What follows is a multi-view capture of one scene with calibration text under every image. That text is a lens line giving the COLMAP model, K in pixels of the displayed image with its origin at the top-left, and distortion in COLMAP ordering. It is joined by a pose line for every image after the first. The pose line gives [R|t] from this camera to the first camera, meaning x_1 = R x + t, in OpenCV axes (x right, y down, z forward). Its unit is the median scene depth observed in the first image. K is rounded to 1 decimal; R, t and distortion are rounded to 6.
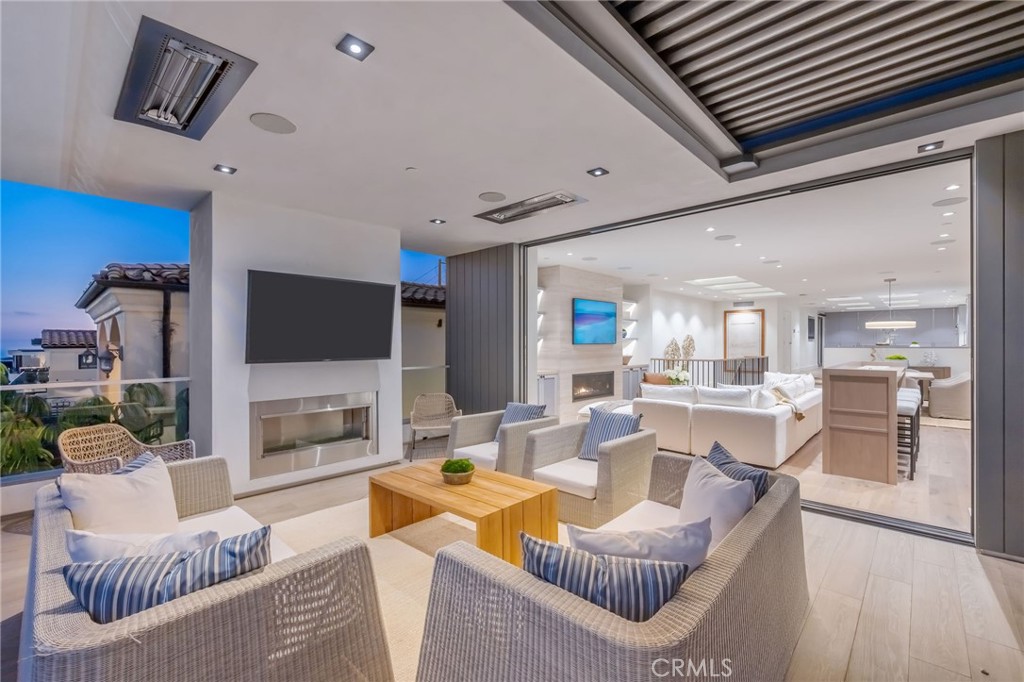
lens RADIAL K [[448.9, 0, 512.0], [0, 448.9, 341.0], [0, 0, 1]] dist [0.002261, 0.000318]
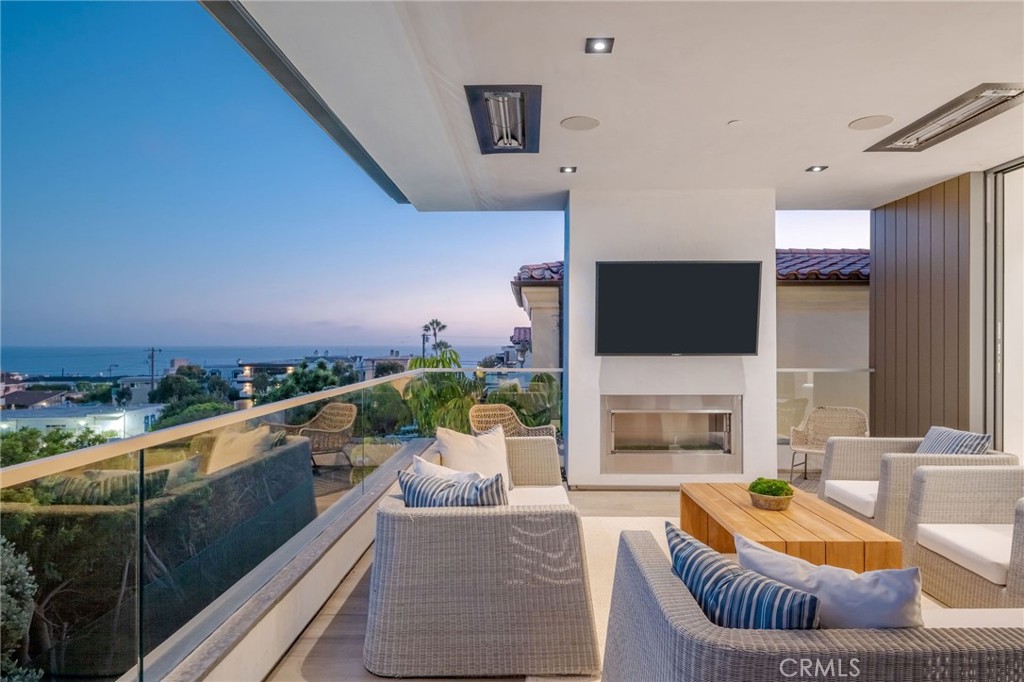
lens RADIAL K [[628.3, 0, 512.0], [0, 628.3, 341.0], [0, 0, 1]] dist [-0.001572, 0.000495]
pose [[0.656751, -0.000028, -0.754107, 0.347890], [0.002601, 0.999994, 0.002229, 0.013513], [0.754103, -0.003425, 0.656747, -0.058522]]
